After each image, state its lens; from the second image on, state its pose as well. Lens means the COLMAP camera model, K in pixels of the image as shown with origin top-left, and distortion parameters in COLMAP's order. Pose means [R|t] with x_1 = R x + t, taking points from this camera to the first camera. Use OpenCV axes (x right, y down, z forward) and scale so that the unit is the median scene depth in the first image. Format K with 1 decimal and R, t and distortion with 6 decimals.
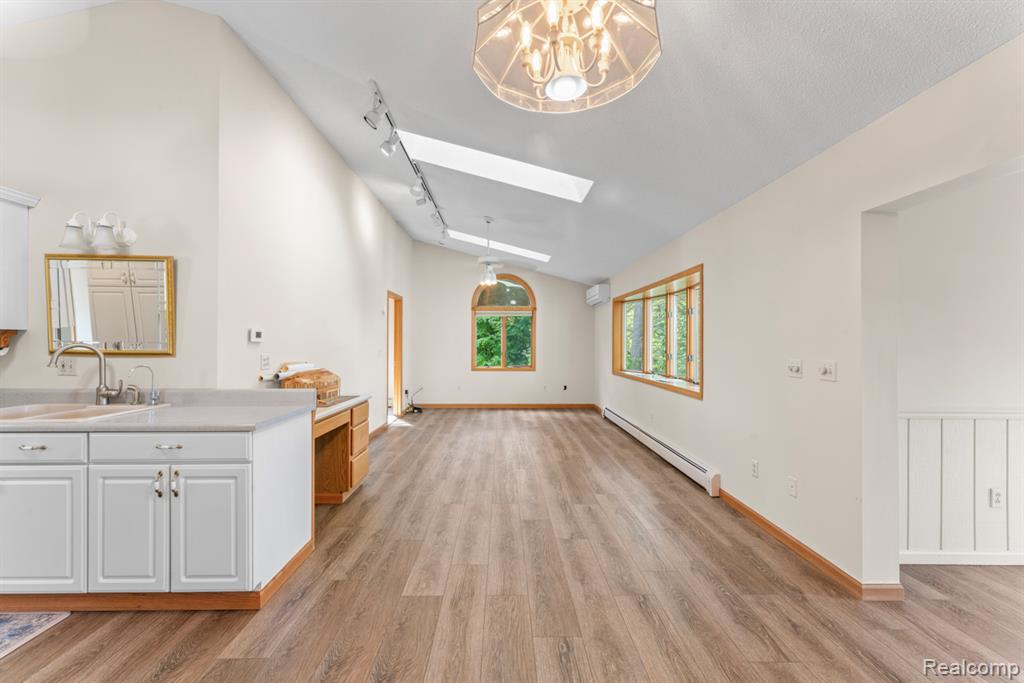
lens RADIAL K [[409.7, 0, 509.4], [0, 409.7, 341.8], [0, 0, 1]] dist [-0.000071, 0.000401]
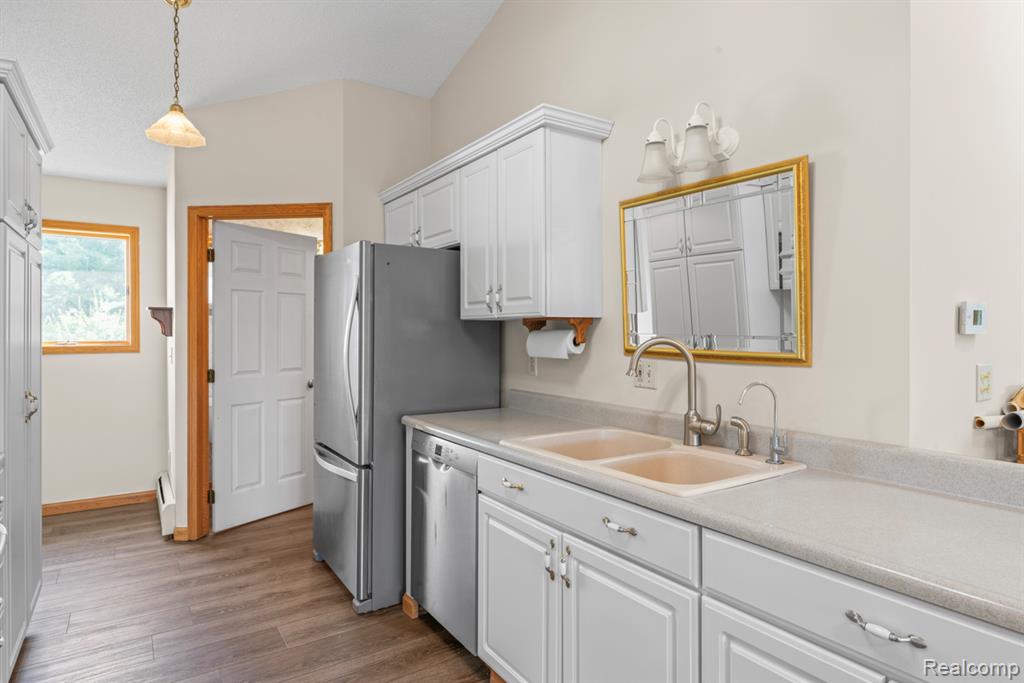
lens RADIAL K [[572.2, 0, 509.3], [0, 572.2, 333.5], [0, 0, 1]] dist [-0.000503, -0.003052]
pose [[0.541258, 0.000372, -0.840857, -0.447218], [0.004217, 0.999986, 0.003157, -0.005113], [0.840846, -0.005254, 0.541249, 0.344812]]
